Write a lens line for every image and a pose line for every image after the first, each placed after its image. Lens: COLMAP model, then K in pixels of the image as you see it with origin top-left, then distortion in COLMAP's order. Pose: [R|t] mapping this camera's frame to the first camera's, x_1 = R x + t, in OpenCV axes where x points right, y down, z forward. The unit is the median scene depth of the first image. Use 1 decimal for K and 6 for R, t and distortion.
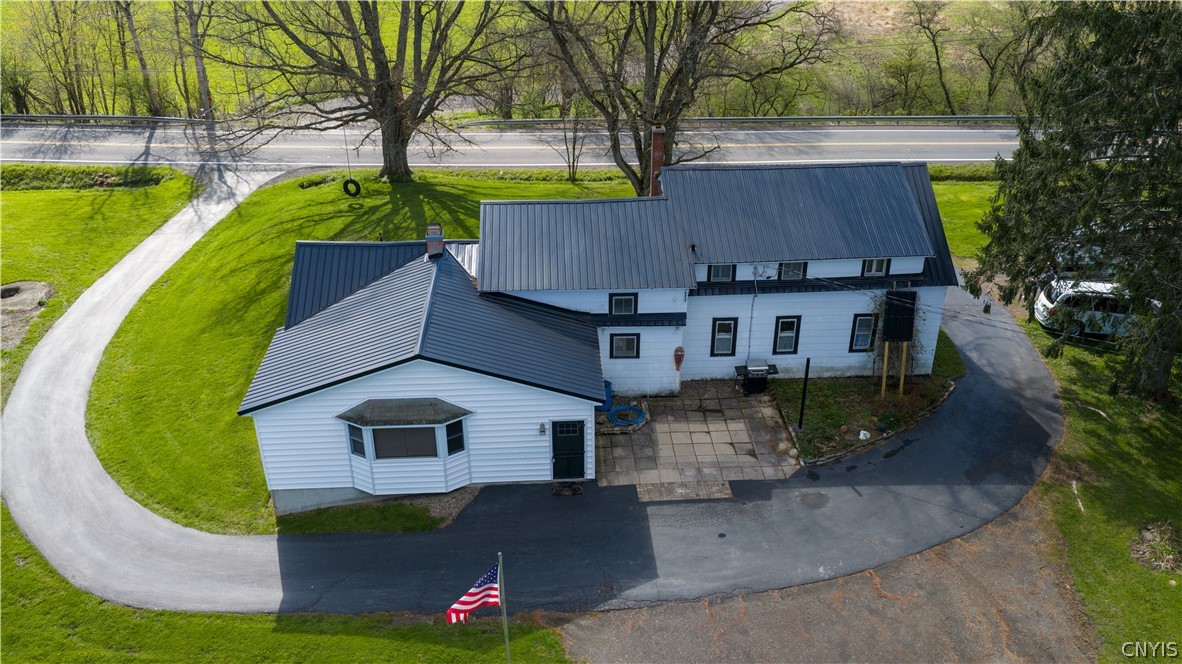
lens RADIAL K [[964.1, 0, 591.0], [0, 964.1, 333.6], [0, 0, 1]] dist [0.000234, -0.031066]
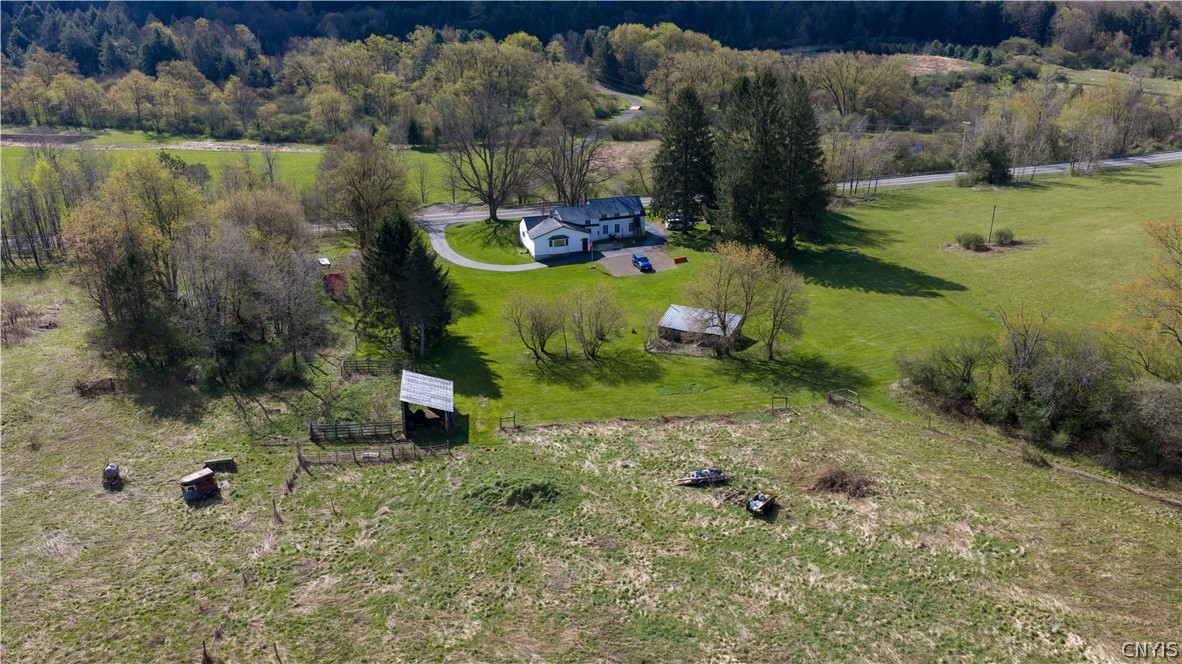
lens RADIAL K [[964.1, 0, 587.3], [0, 964.1, 332.2], [0, 0, 1]] dist [0.000234, -0.031066]
pose [[0.964811, -0.098924, 0.243626, -1.297610], [0.133344, 0.982629, -0.129076, 1.225227], [-0.226625, 0.157020, 0.961242, -3.940866]]
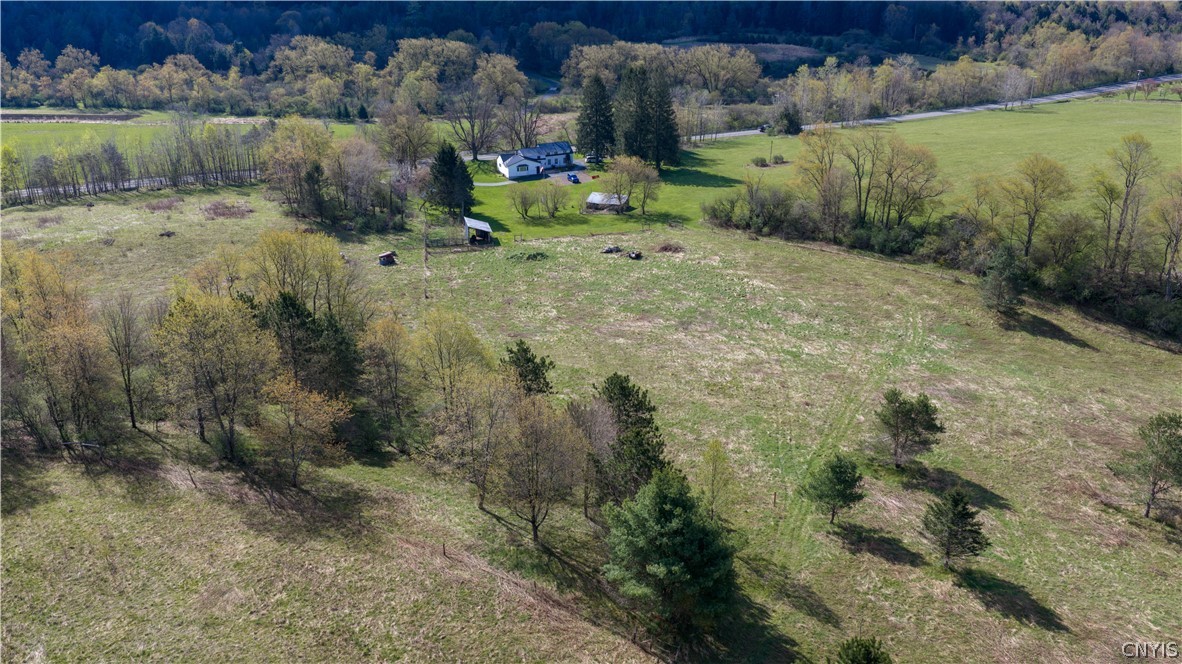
lens RADIAL K [[964.1, 0, 592.8], [0, 964.1, 333.6], [0, 0, 1]] dist [0.000234, -0.031066]
pose [[0.932609, -0.136577, 0.334047, -2.620163], [0.177735, 0.979407, -0.095773, 2.431868], [-0.314088, 0.148691, 0.937678, -7.052415]]
